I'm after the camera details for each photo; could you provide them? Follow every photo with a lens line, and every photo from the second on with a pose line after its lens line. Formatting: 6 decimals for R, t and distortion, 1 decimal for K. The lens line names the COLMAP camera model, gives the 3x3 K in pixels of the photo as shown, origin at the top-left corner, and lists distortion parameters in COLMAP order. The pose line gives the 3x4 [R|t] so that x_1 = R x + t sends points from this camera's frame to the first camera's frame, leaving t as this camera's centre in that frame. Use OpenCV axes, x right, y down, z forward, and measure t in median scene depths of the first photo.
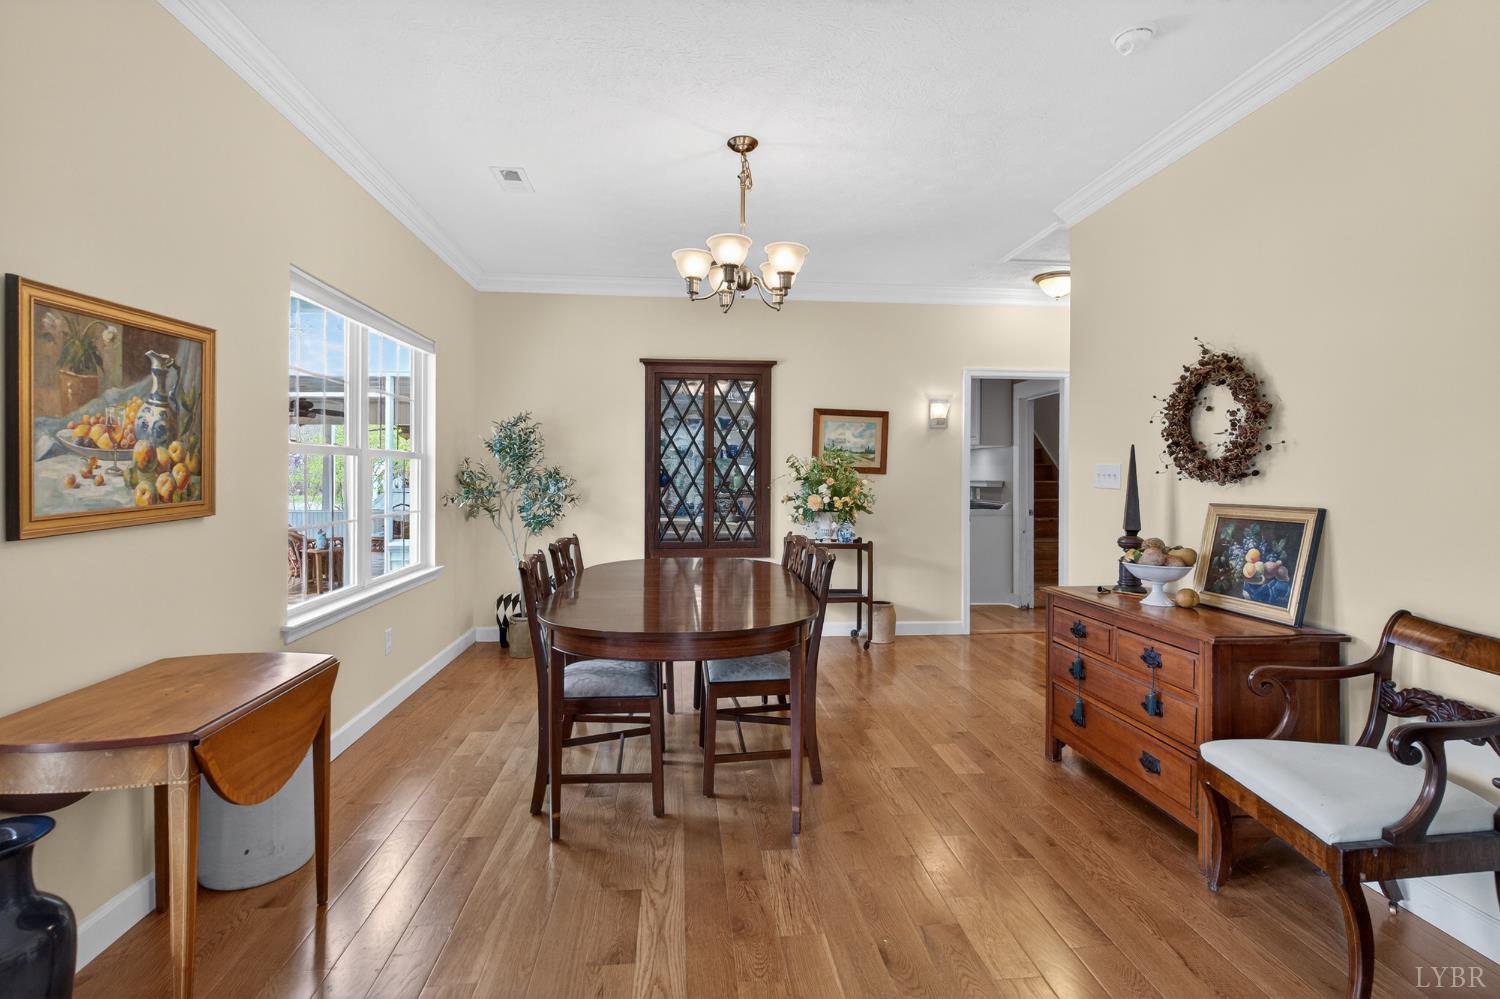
lens RADIAL K [[706.8, 0, 751.0], [0, 706.8, 486.7], [0, 0, 1]] dist [-0.000570, -0.000015]
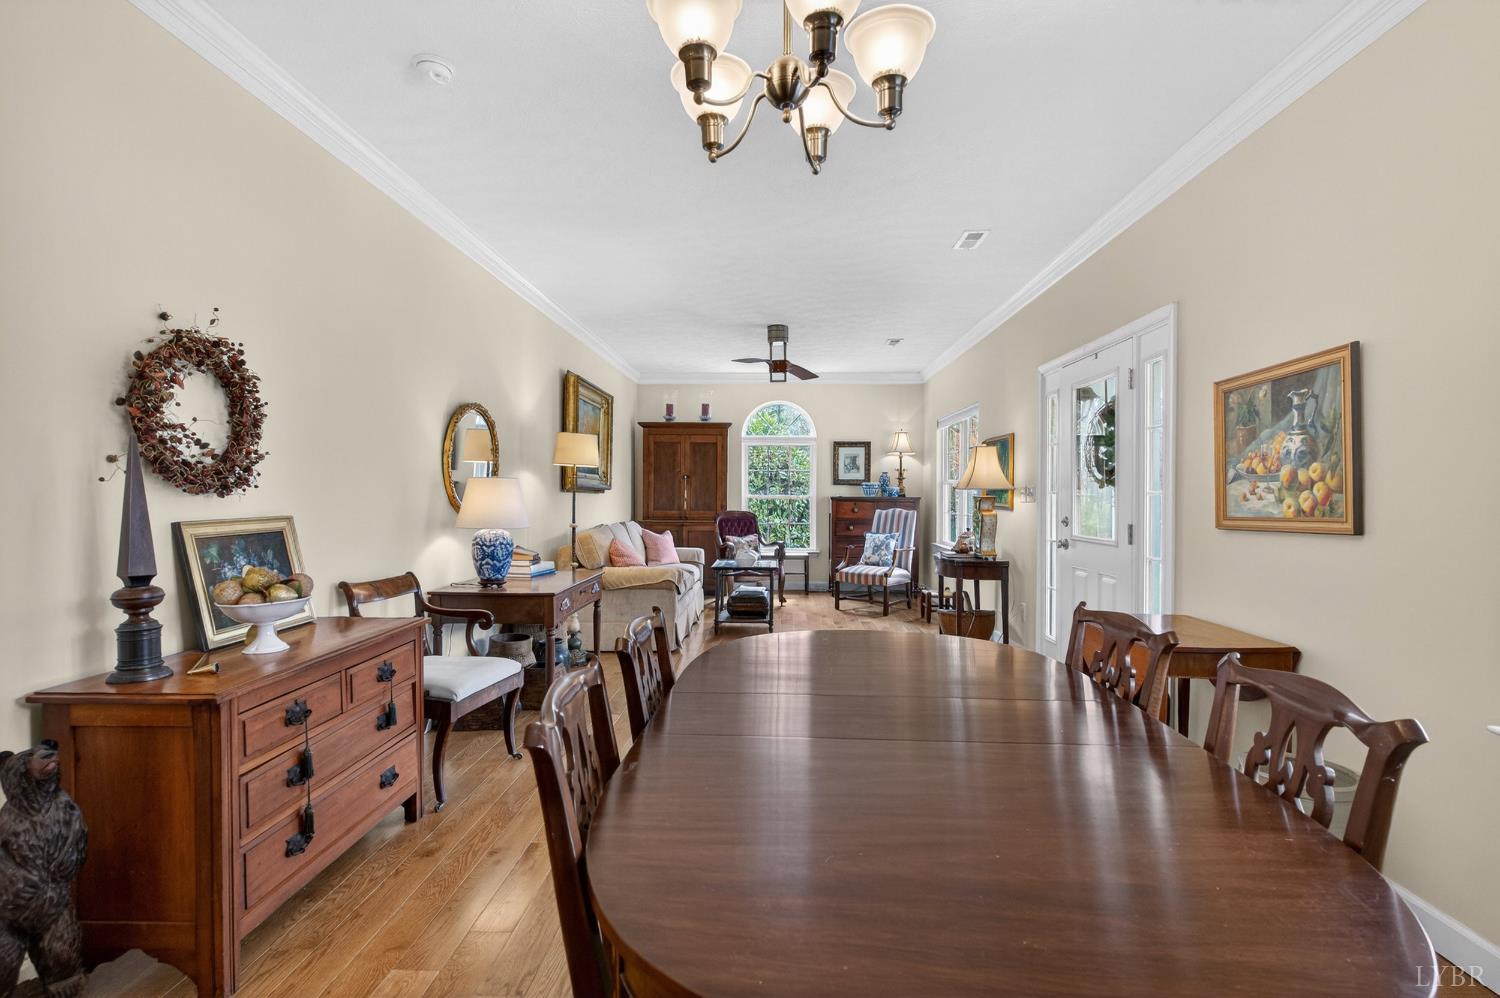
lens RADIAL K [[706.8, 0, 750.1], [0, 706.8, 495.6], [0, 0, 1]] dist [-0.000570, -0.000015]
pose [[-0.990418, -0.007095, 0.137917, -0.087425], [-0.004076, 0.999746, 0.022155, -0.034376], [-0.138039, 0.021381, -0.990196, 2.323301]]
